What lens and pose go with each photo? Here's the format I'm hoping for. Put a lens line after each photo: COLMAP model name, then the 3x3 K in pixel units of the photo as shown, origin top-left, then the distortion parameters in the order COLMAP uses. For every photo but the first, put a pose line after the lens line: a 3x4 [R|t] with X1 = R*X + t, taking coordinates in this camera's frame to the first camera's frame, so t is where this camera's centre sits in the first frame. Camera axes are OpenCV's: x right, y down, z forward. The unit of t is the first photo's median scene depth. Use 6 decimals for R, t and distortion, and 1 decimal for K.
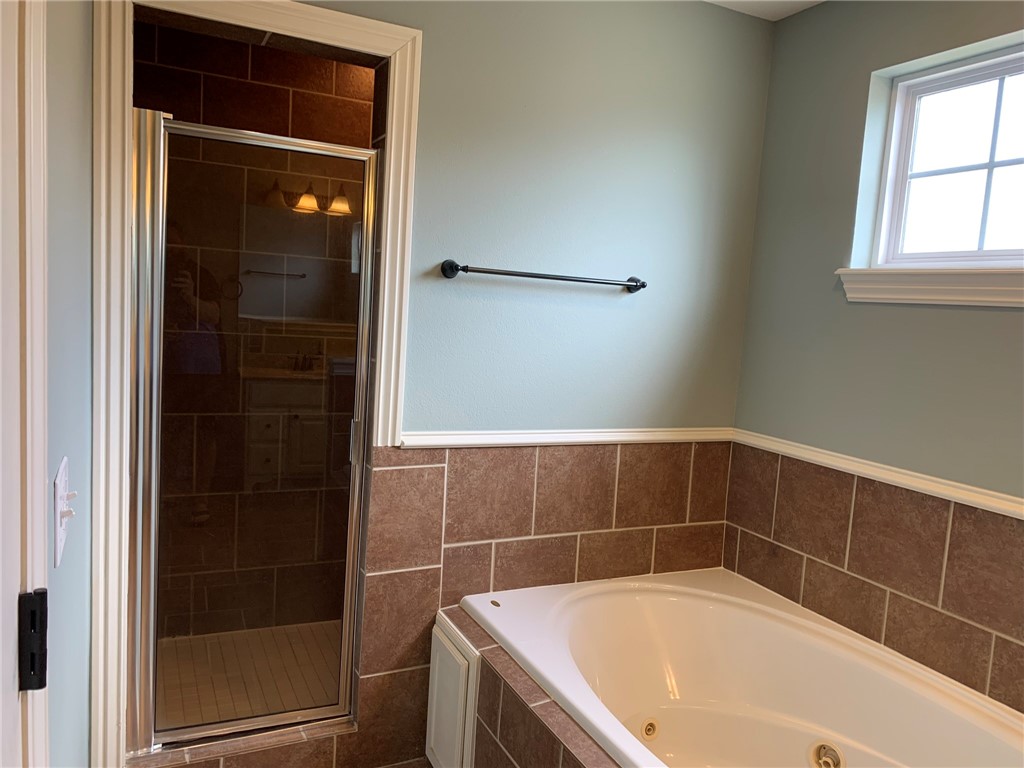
lens RADIAL K [[783.8, 0, 507.5], [0, 783.8, 389.2], [0, 0, 1]] dist [0.058873, -0.065674]
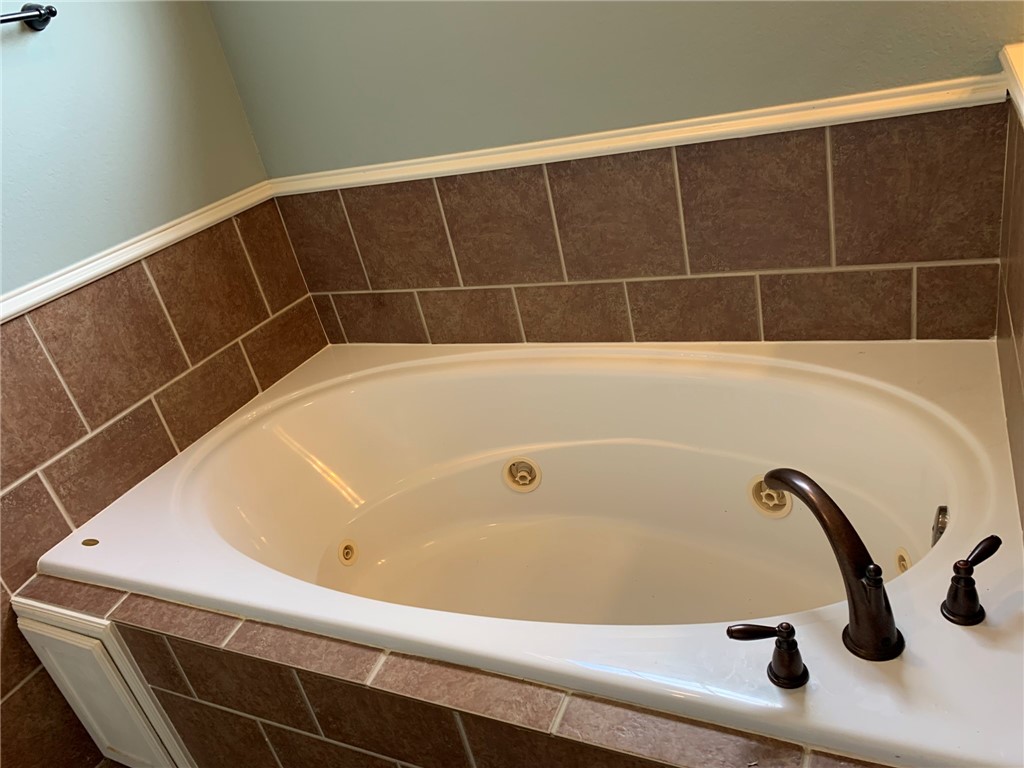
lens RADIAL K [[783.8, 0, 504.2], [0, 783.8, 392.0], [0, 0, 1]] dist [0.058873, -0.065674]
pose [[0.747331, -0.489111, 0.449740, 0.008018], [0.329961, 0.860688, 0.387739, 0.004276], [-0.576733, -0.141372, 0.804607, 0.233897]]
